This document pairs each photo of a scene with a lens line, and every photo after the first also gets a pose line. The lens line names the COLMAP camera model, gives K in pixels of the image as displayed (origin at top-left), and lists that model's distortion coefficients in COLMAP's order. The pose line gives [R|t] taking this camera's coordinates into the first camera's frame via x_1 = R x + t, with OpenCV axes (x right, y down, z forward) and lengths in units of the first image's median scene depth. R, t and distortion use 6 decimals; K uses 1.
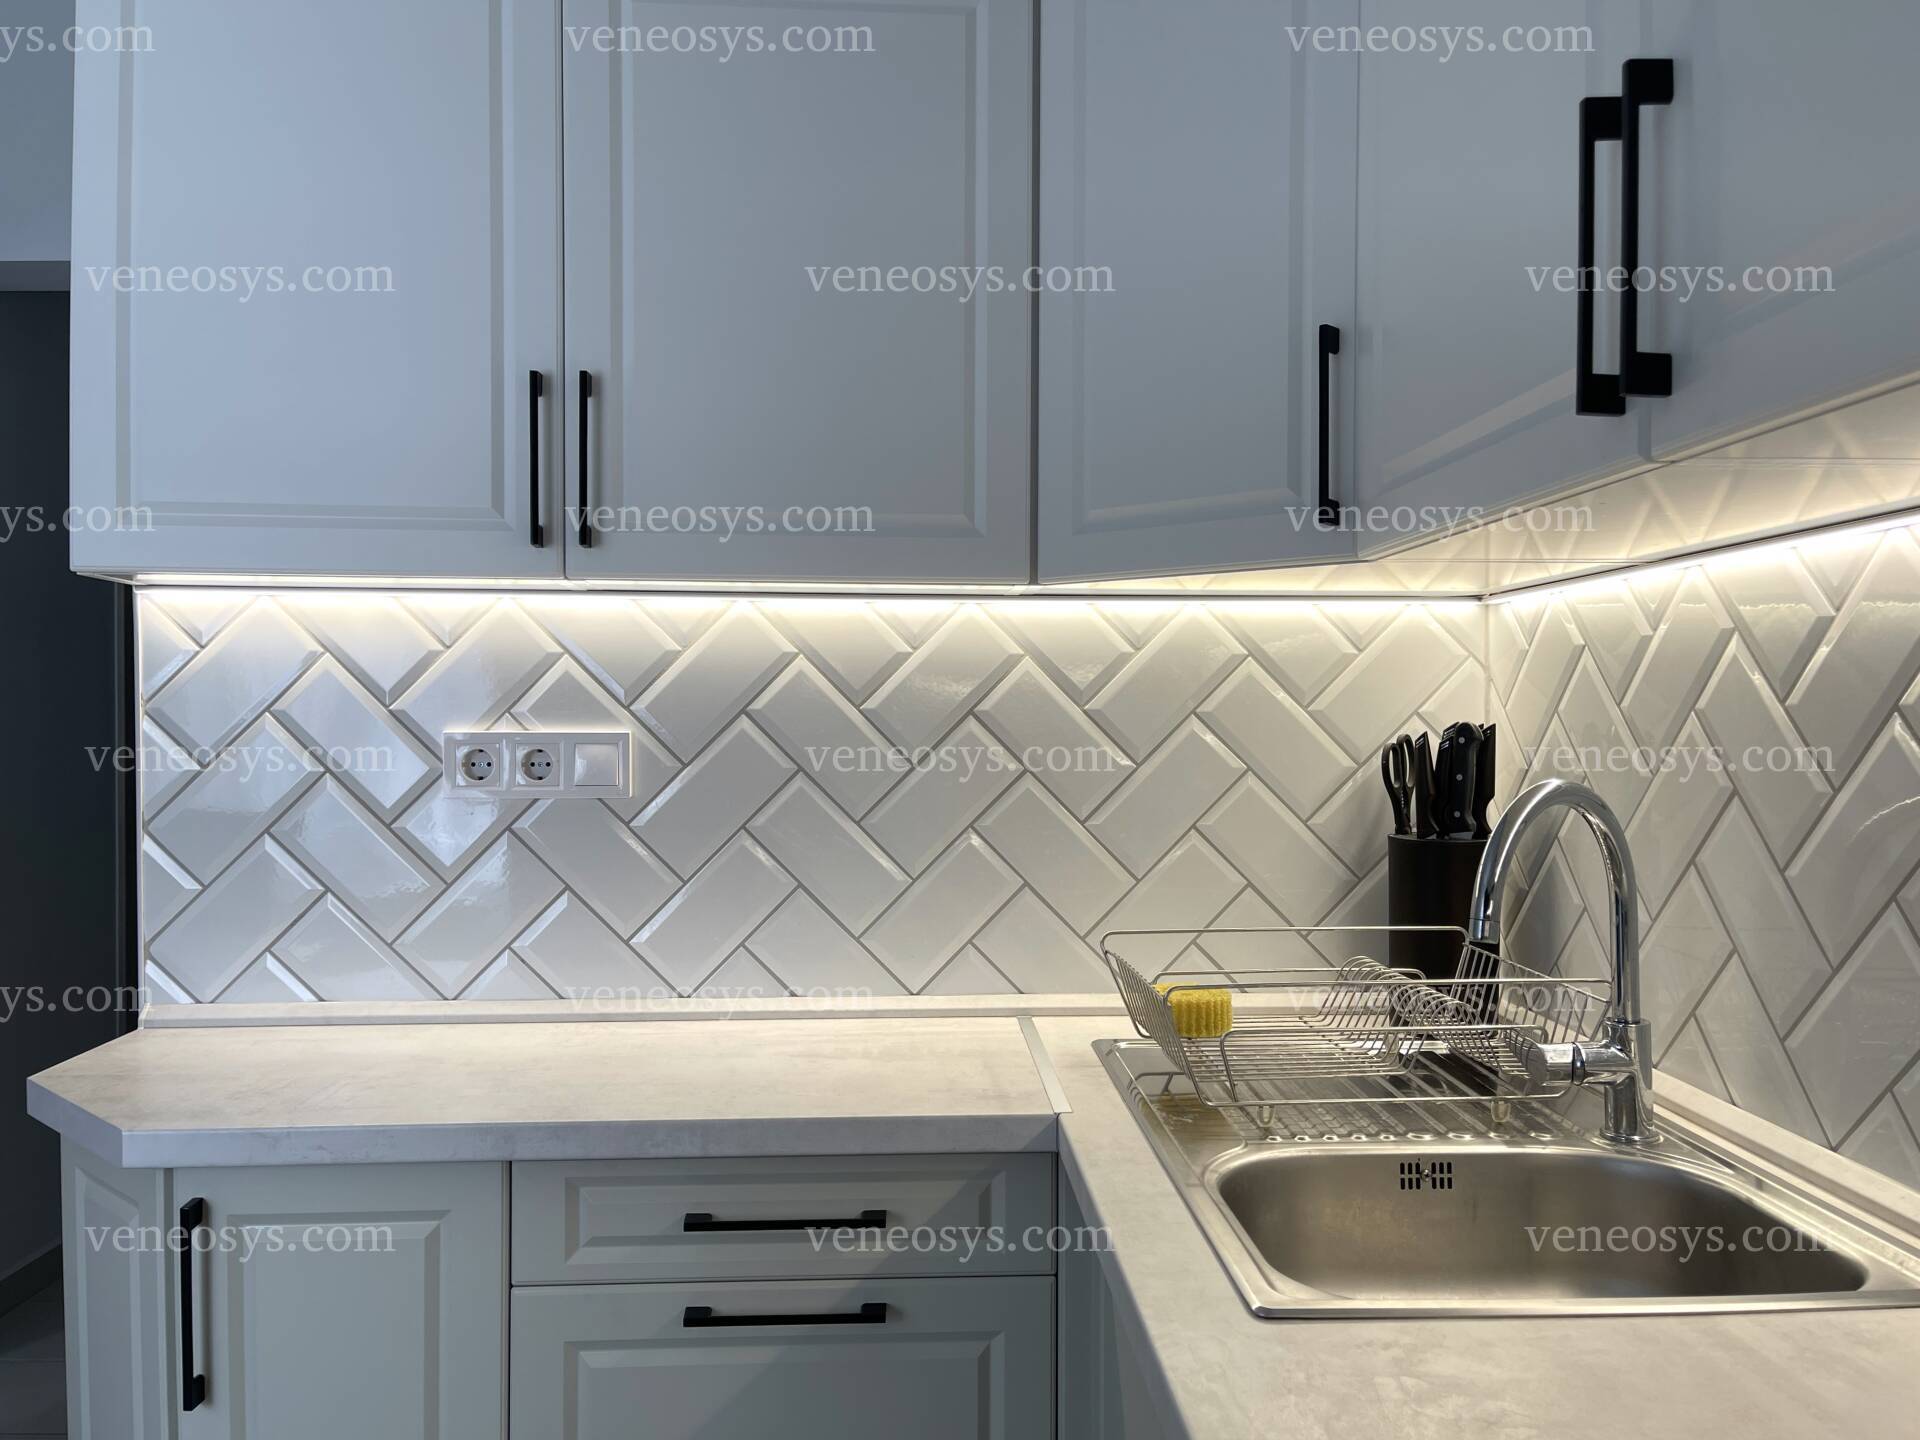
lens RADIAL K [[1504.2, 0, 960.3], [0, 1504.2, 723.9], [0, 0, 1]] dist [0.055745, -0.048490]
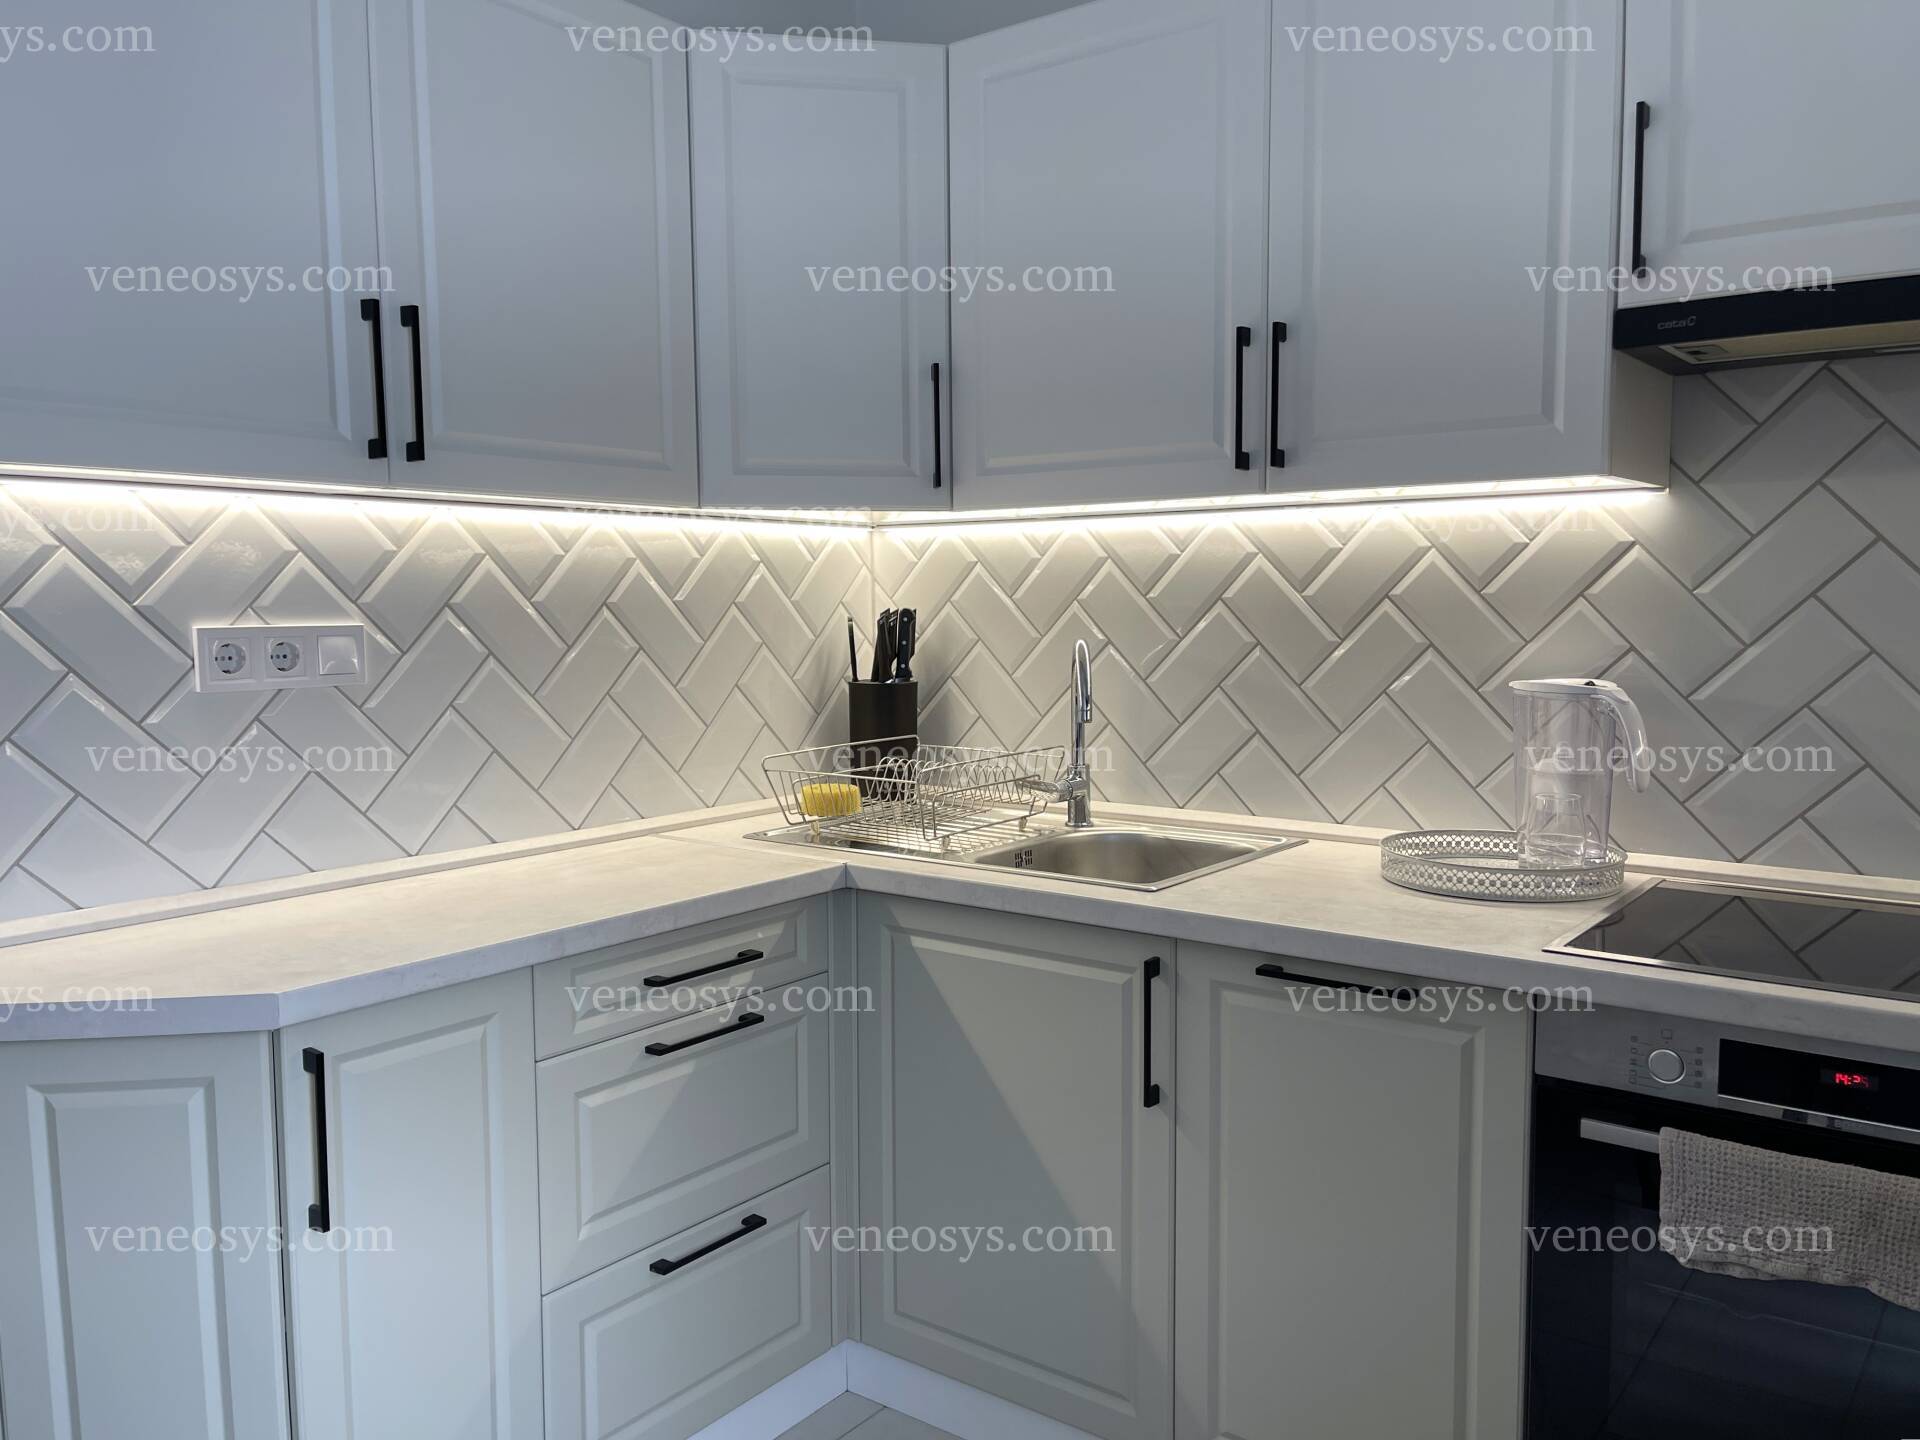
lens RADIAL K [[1504.2, 0, 968.4], [0, 1504.2, 734.7], [0, 0, 1]] dist [0.055745, -0.048490]
pose [[0.626238, -0.077100, 0.775810, -0.808313], [0.017984, 0.996262, 0.084492, 0.000115], [-0.779424, -0.038960, 0.625284, -0.041478]]
